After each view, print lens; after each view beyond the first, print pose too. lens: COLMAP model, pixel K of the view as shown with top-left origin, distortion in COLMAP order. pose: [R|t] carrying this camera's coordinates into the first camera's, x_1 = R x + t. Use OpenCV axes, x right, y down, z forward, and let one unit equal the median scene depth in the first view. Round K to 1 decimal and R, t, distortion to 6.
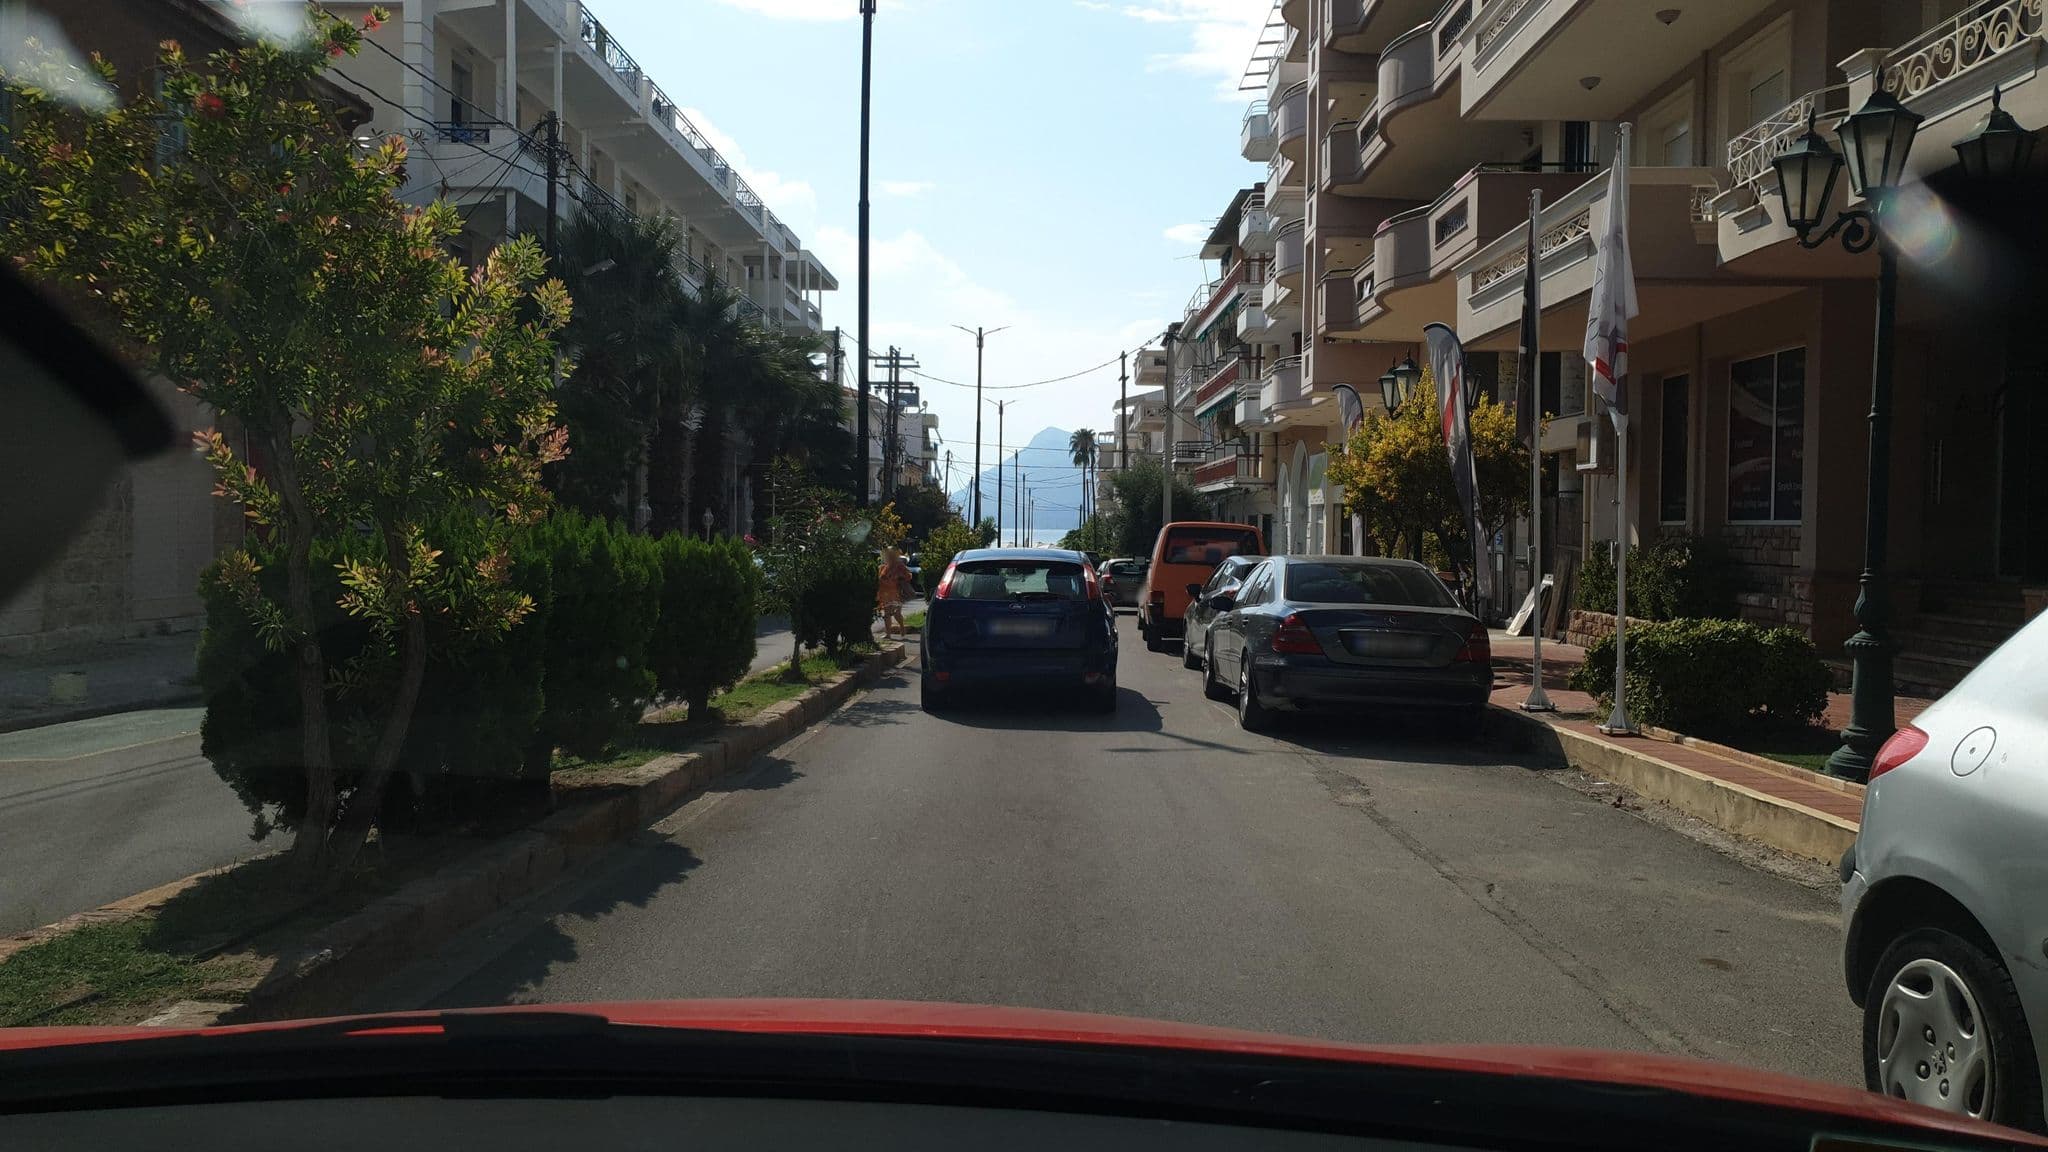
lens RADIAL K [[829.2, 0, 1014.8], [0, 829.2, 548.0], [0, 0, 1]] dist [-0.000013, -0.000024]
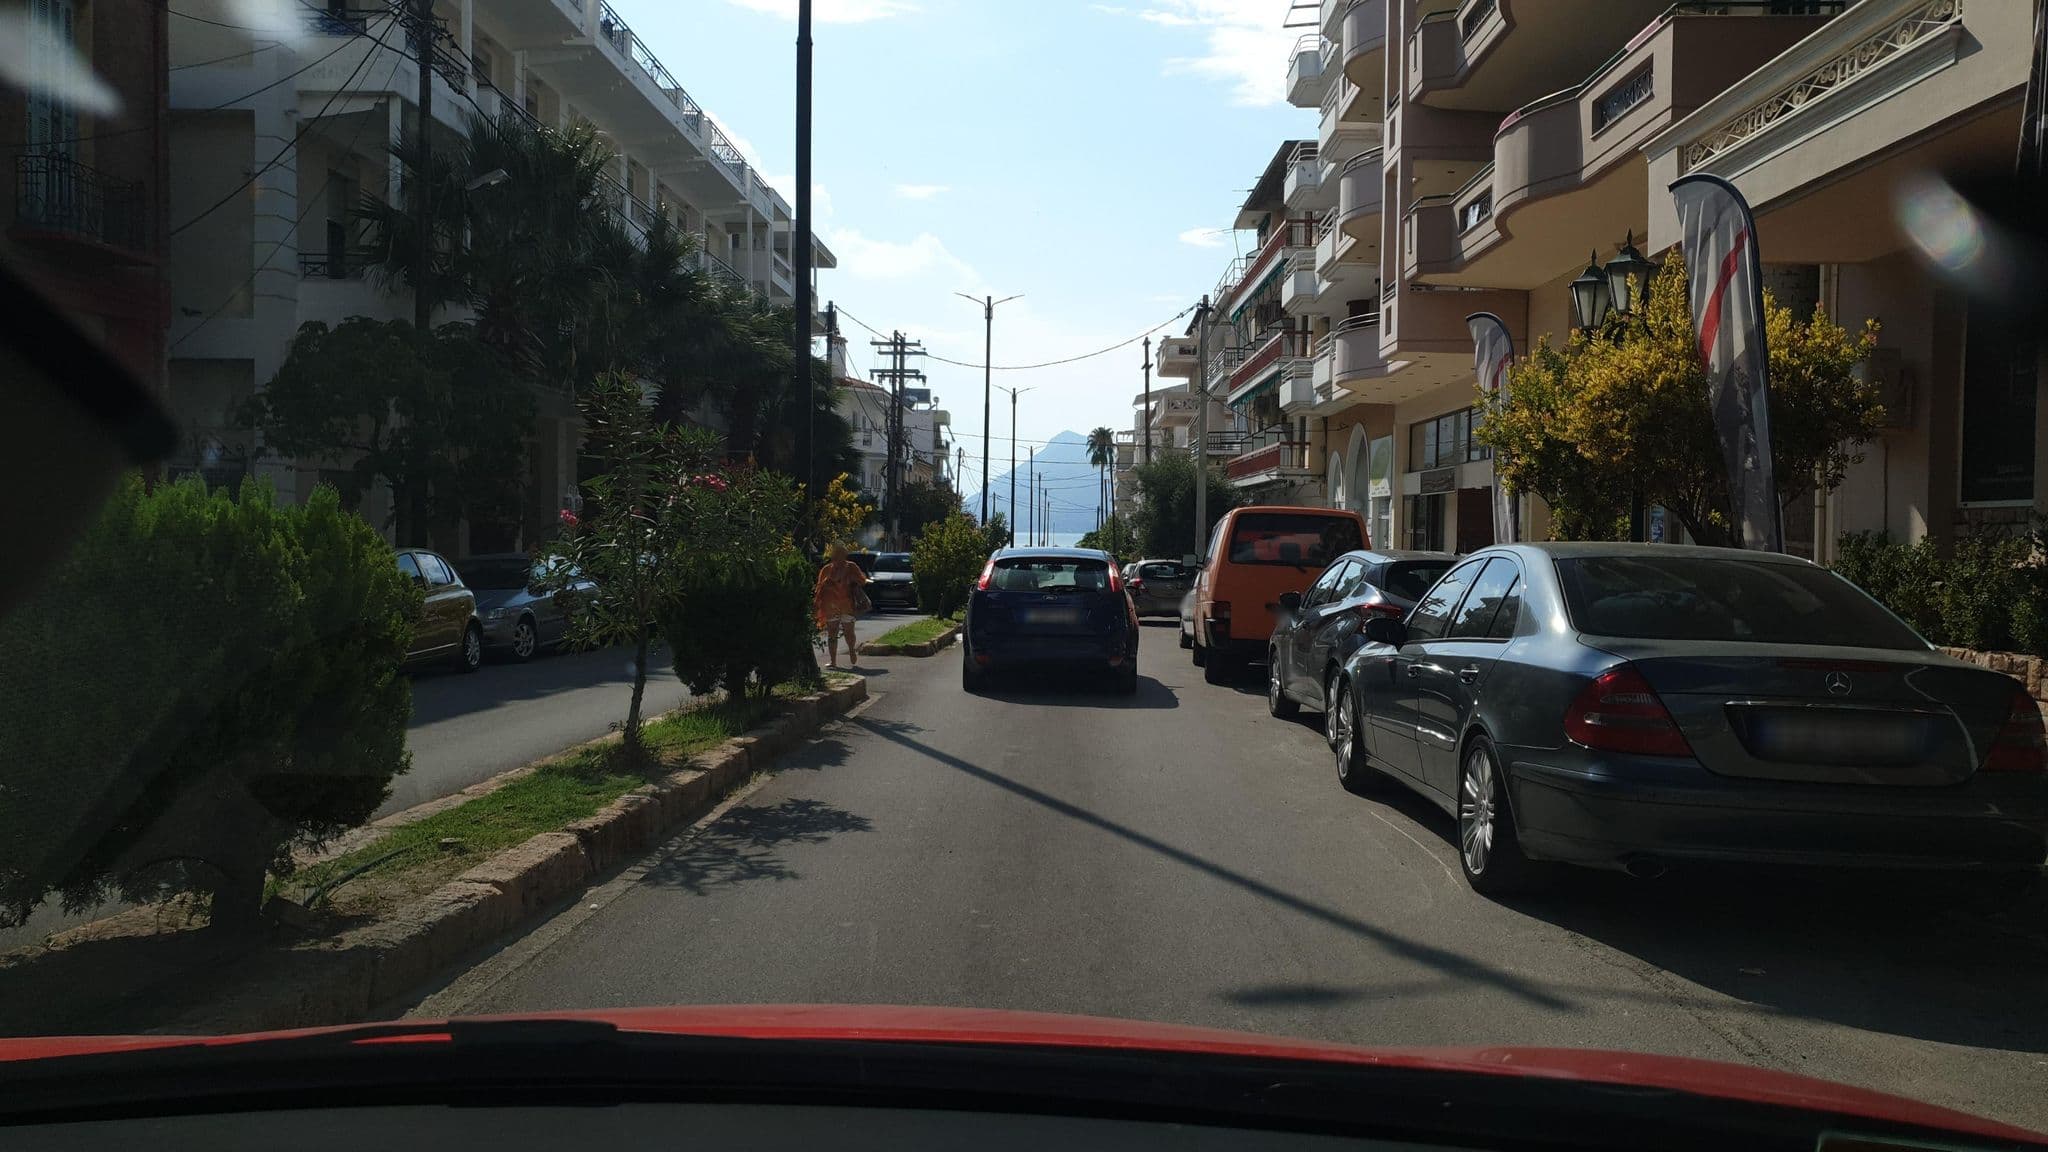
lens RADIAL K [[820.2, 0, 1024.0], [0, 820.2, 576.0], [0, 0, 1]] dist [-0.042961, -0.000011]
pose [[0.999966, 0.000888, -0.008208, 0.002578], [-0.000645, 0.999562, 0.029580, 0.003824], [0.008230, -0.029574, 0.999529, 0.126058]]
